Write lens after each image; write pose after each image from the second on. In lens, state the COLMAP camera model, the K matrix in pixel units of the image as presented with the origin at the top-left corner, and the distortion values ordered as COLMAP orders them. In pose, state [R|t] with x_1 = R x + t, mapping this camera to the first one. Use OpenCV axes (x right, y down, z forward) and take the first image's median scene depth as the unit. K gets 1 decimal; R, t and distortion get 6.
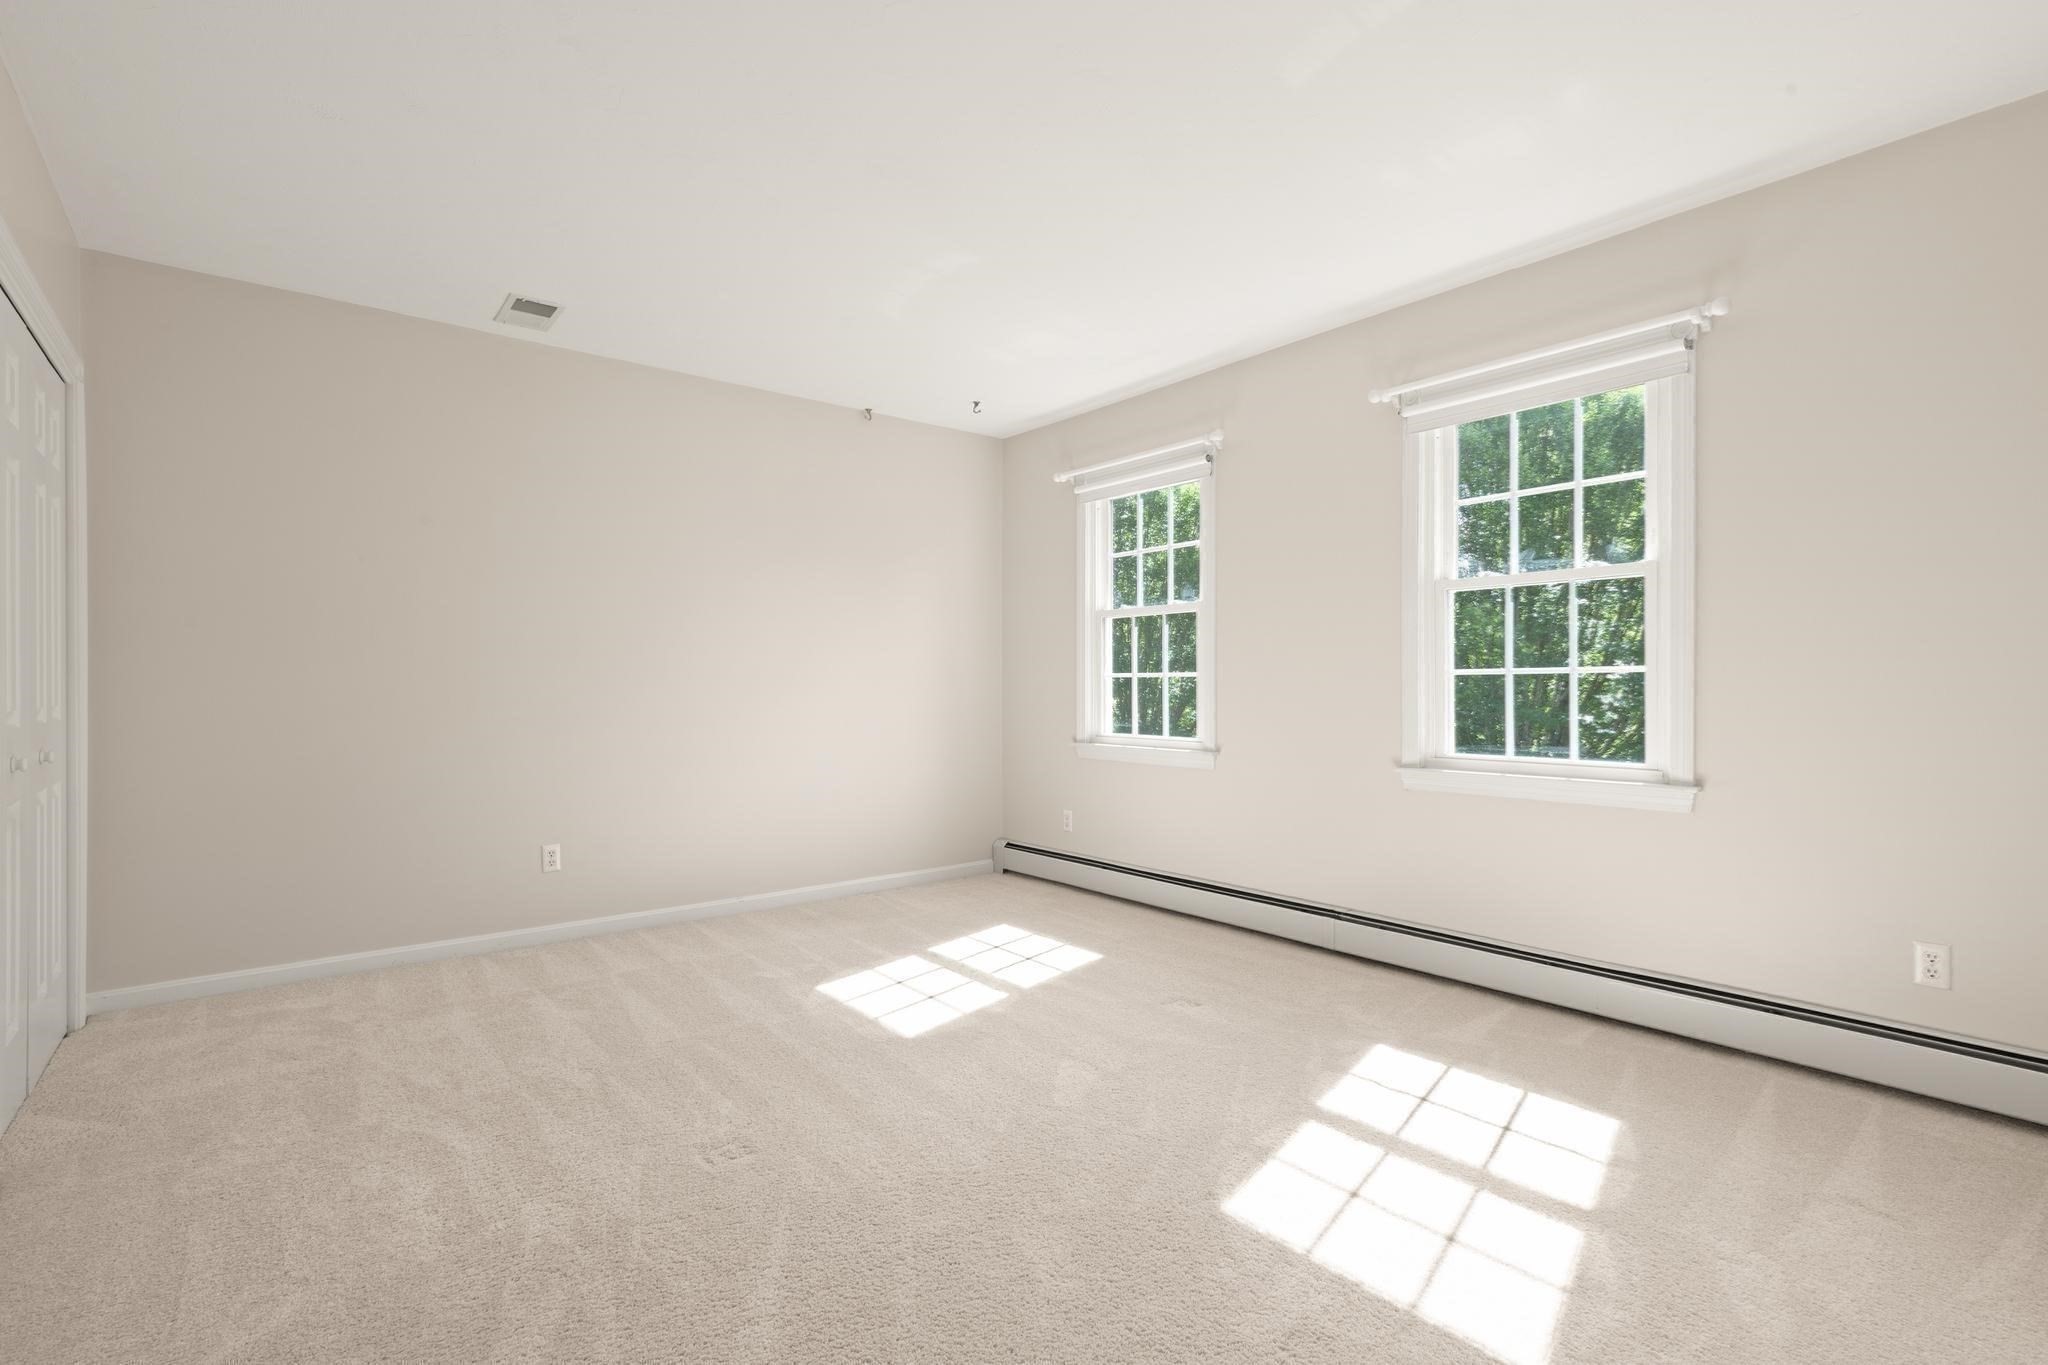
lens RADIAL K [[1029.2, 0, 1023.5], [0, 1029.2, 673.6], [0, 0, 1]] dist [0.003392, 0.000254]
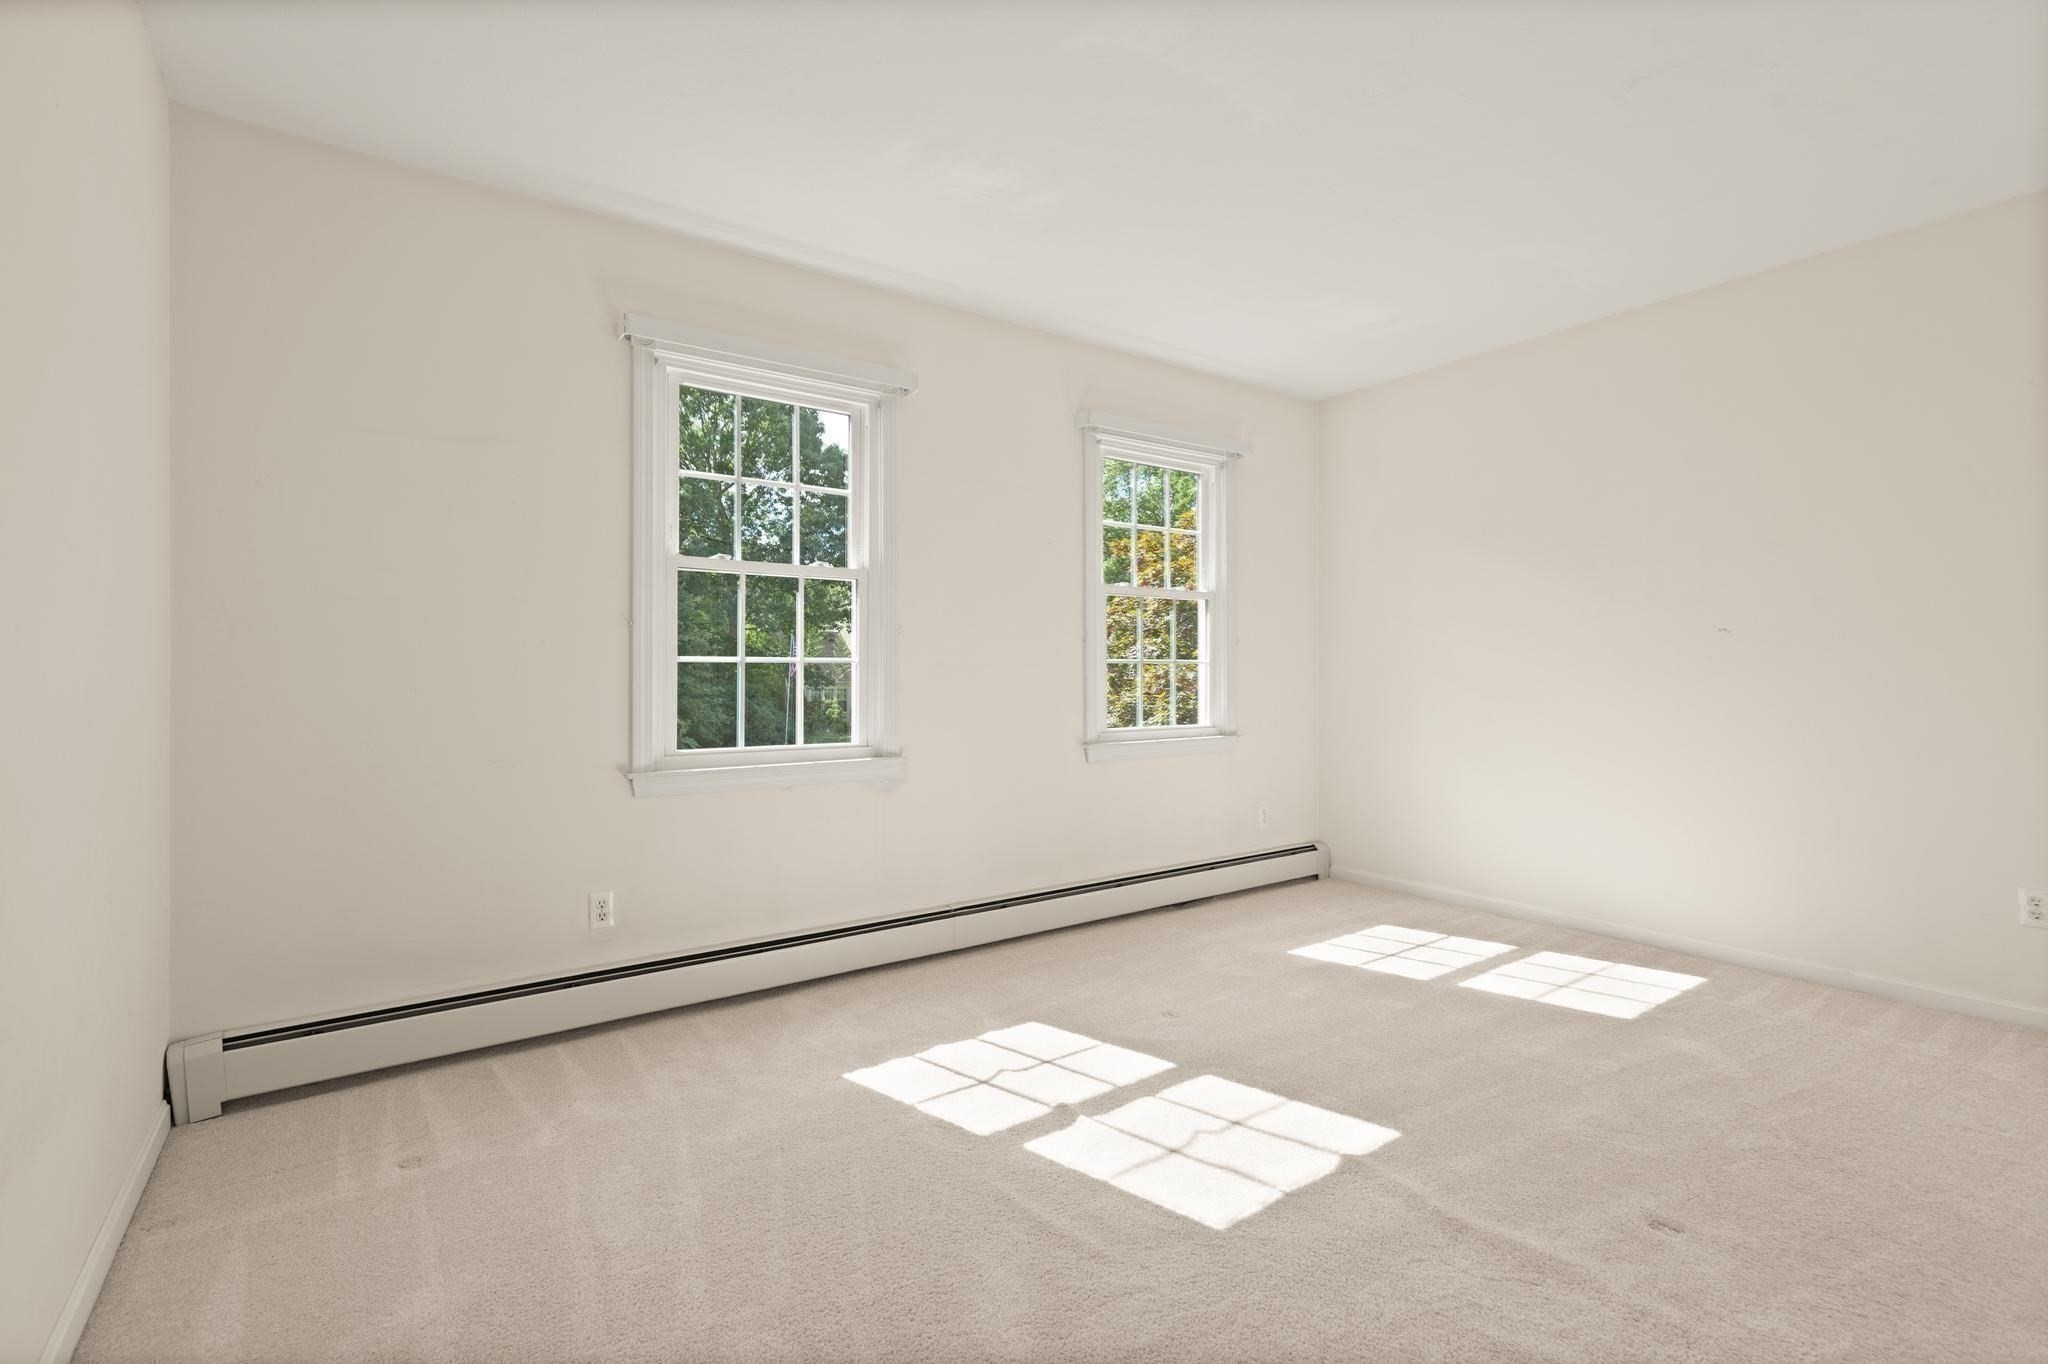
lens RADIAL K [[1029.2, 0, 1023.5], [0, 1029.2, 673.1], [0, 0, 1]] dist [0.003392, 0.000254]
pose [[-0.035909, 0.001556, 0.999354, -0.552197], [-0.012709, 0.999917, -0.002013, 0.009206], [-0.999274, -0.012773, -0.035886, 0.824276]]
